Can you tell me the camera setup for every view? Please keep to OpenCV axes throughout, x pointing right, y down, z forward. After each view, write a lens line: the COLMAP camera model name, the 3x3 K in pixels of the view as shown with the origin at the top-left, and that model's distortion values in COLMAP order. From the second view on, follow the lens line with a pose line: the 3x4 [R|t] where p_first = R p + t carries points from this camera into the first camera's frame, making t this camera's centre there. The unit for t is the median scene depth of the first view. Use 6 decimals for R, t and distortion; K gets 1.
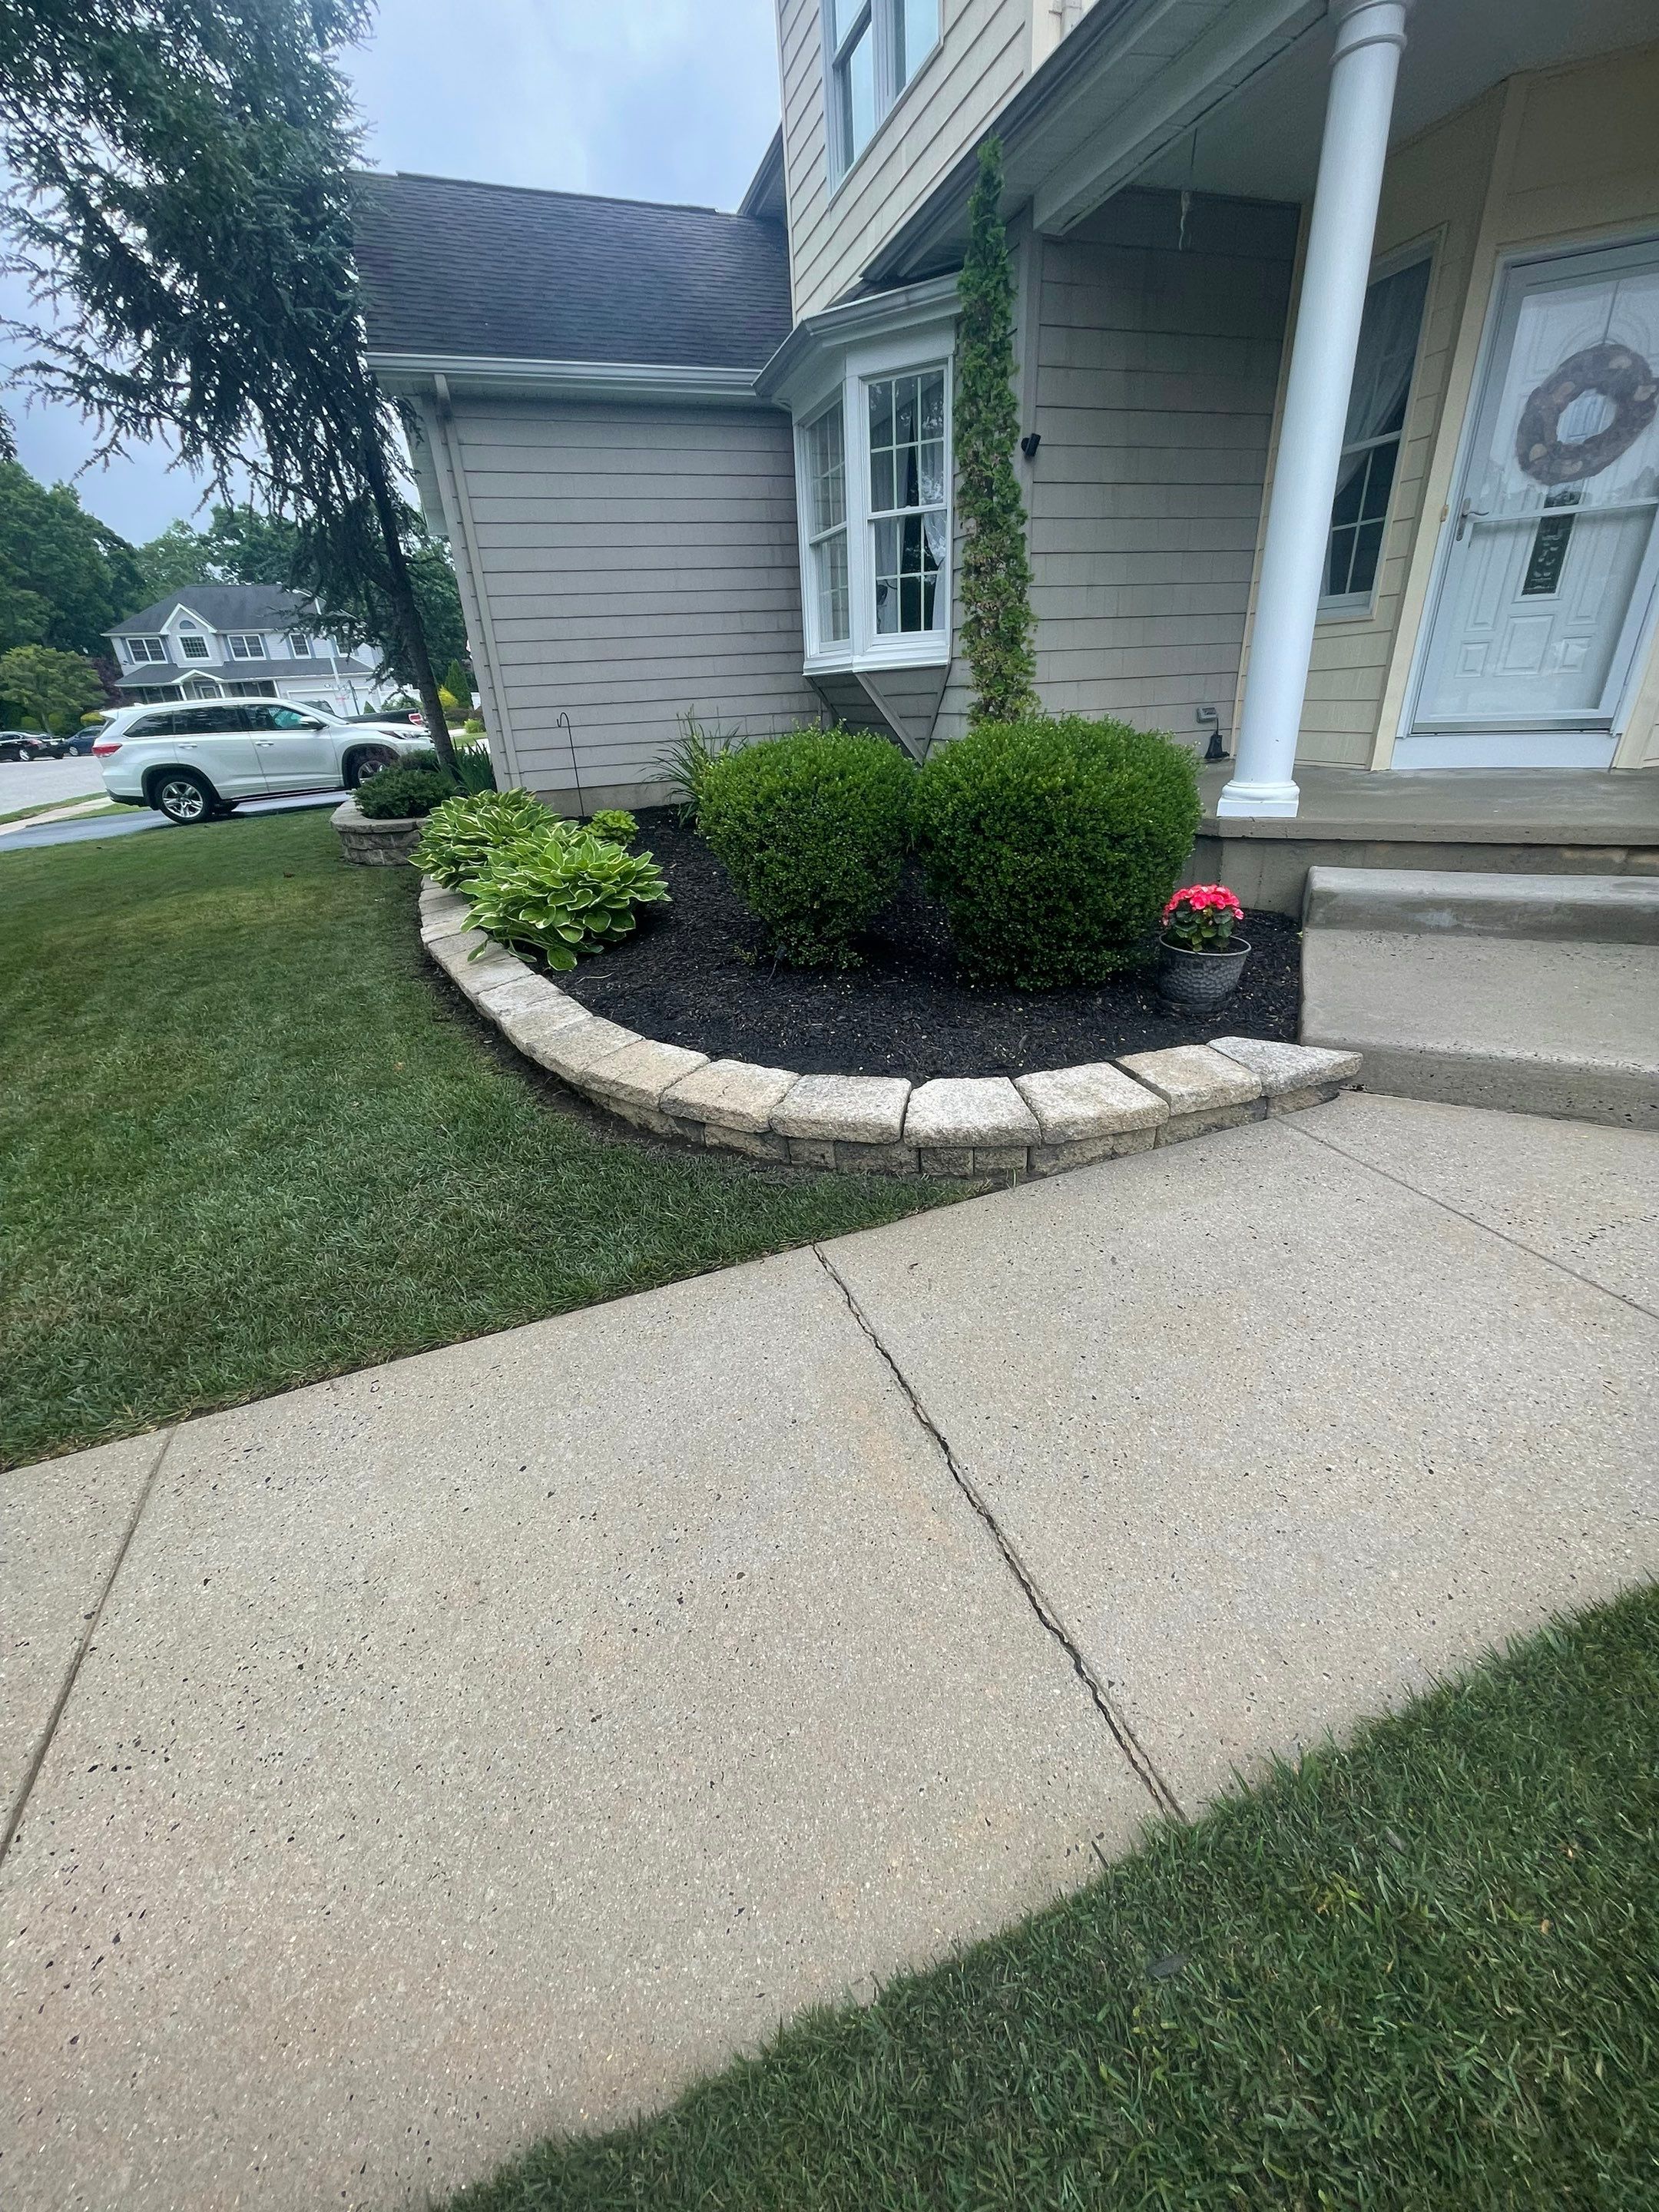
lens RADIAL K [[892.4, 0, 835.3], [0, 892.4, 1098.6], [0, 0, 1]] dist [-0.002218, -0.000154]
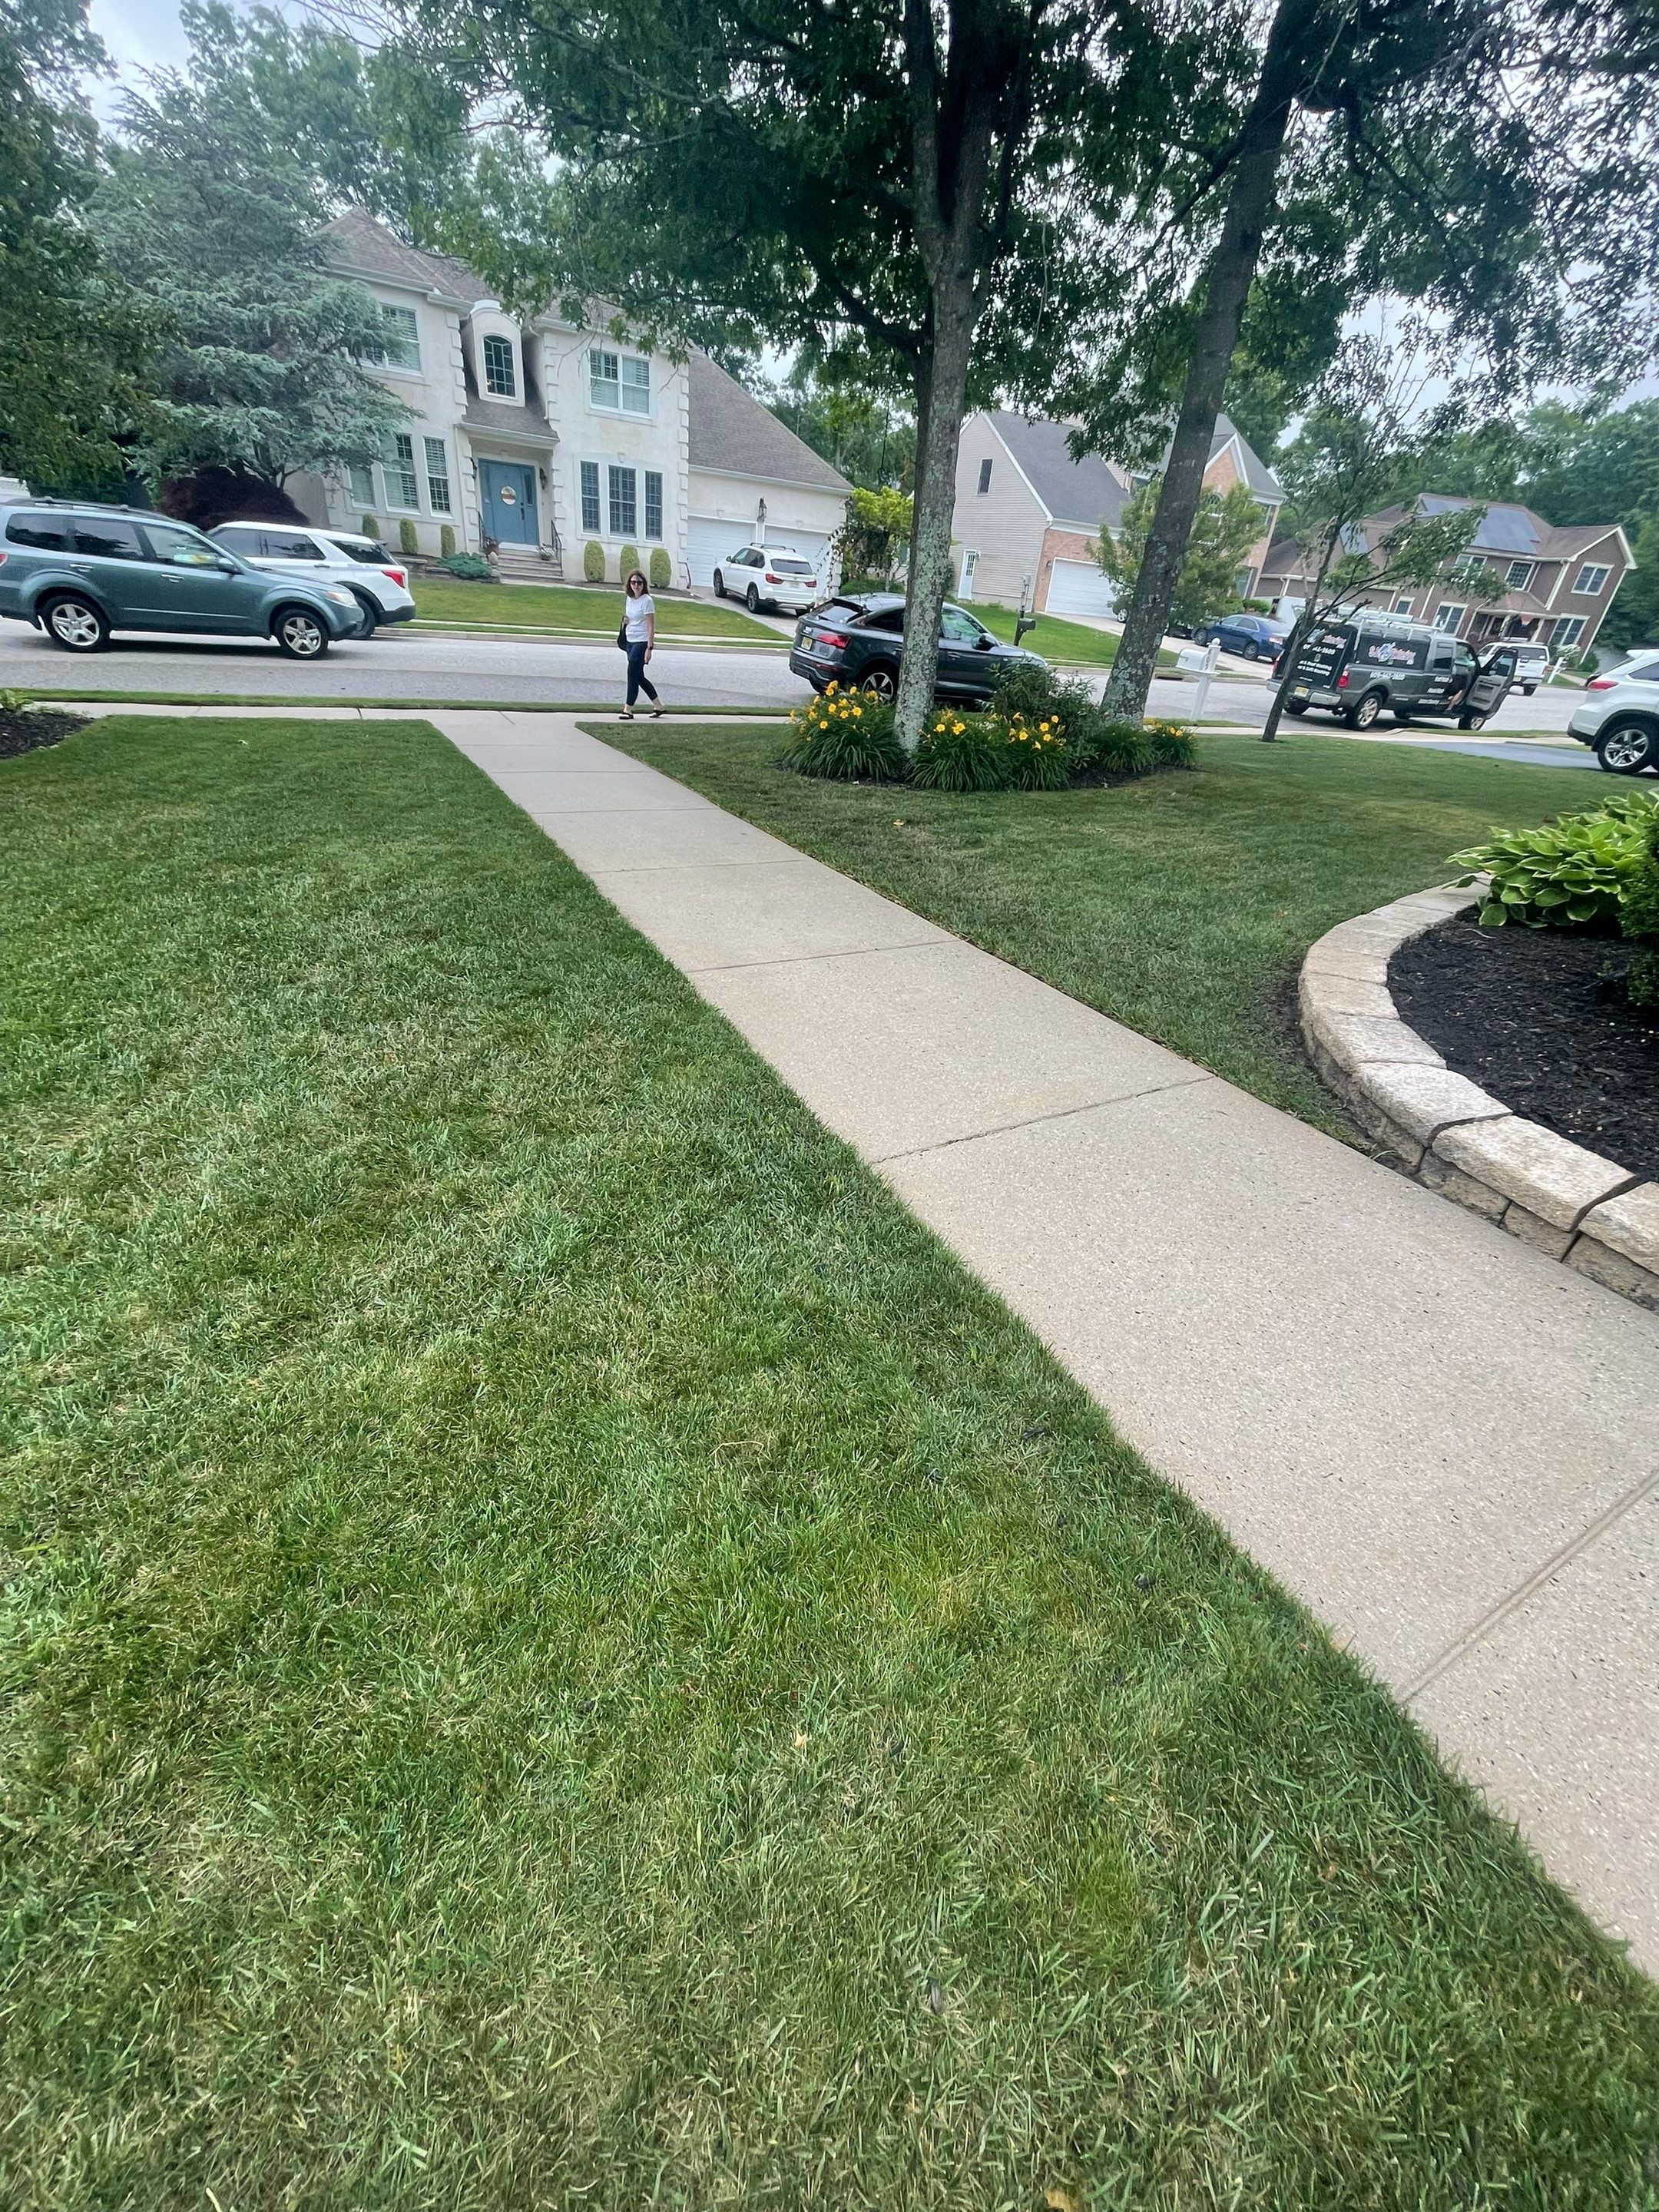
lens RADIAL K [[882.3, 0, 832.2], [0, 882.3, 1104.0], [0, 0, 1]] dist [-0.004479, 0.000321]
pose [[0.149322, 0.568617, -0.808936, 0.563830], [-0.511943, 0.744378, 0.428737, -0.040878], [0.845942, 0.350109, 0.402251, 0.018392]]
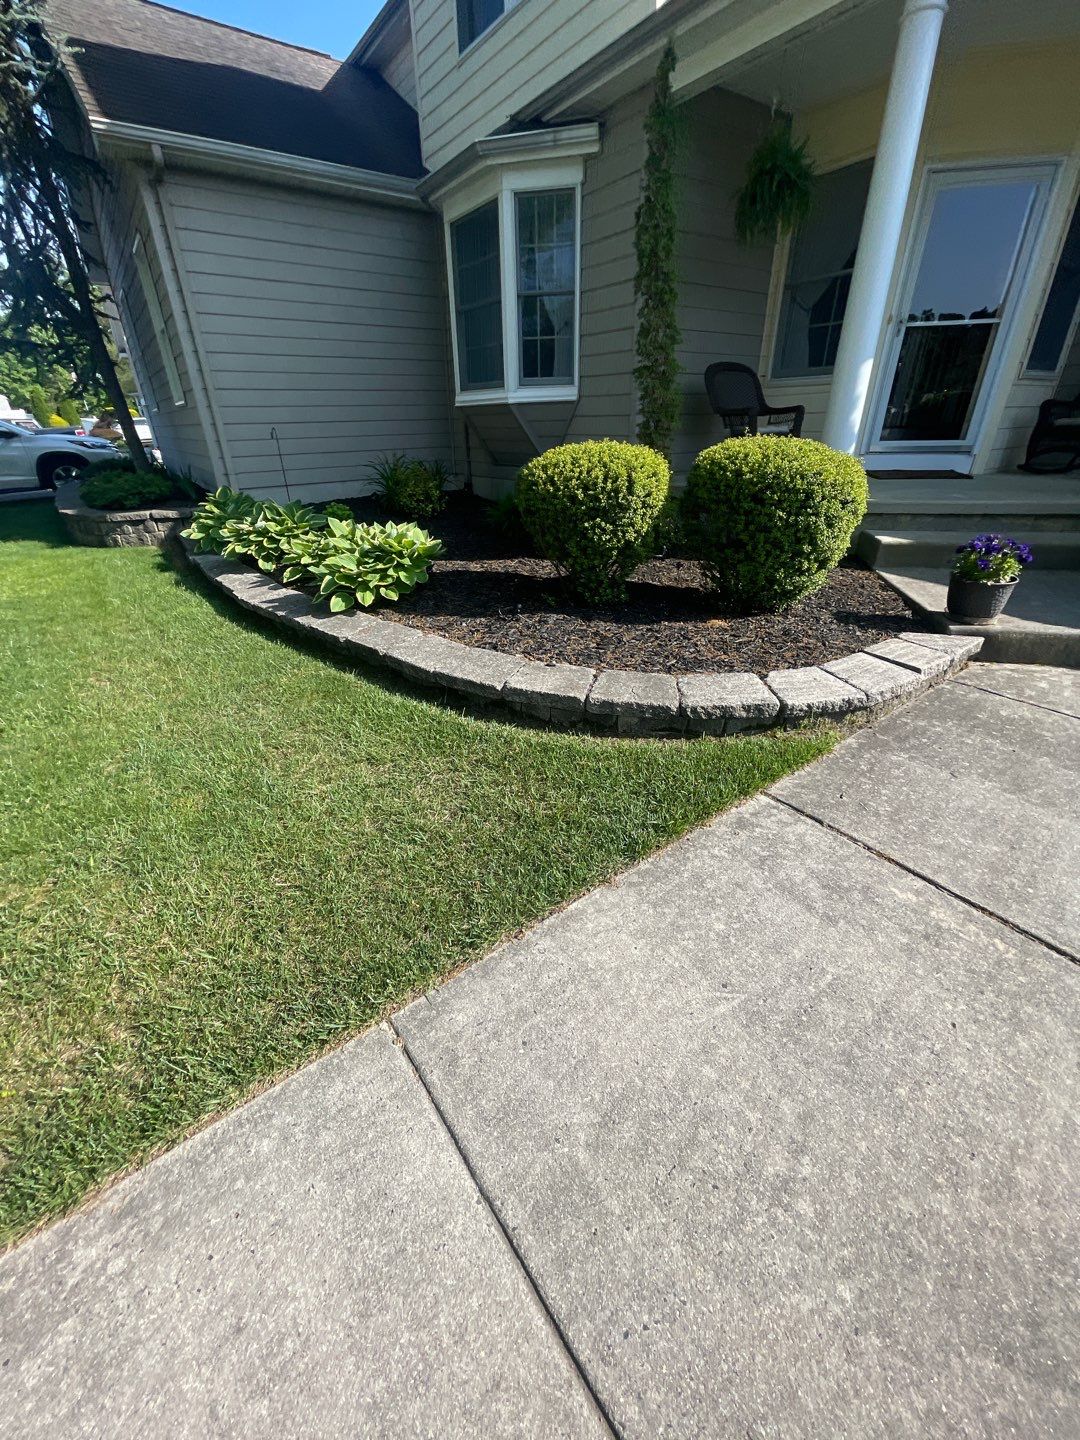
lens RADIAL K [[578.0, 0, 543.6], [0, 578.0, 719.0], [0, 0, 1]] dist [-0.004890, 0.000214]
pose [[0.962396, -0.094028, 0.254858, -0.341209], [0.085378, 0.995340, 0.044818, -0.012663], [-0.257885, -0.021373, 0.965939, 0.120155]]
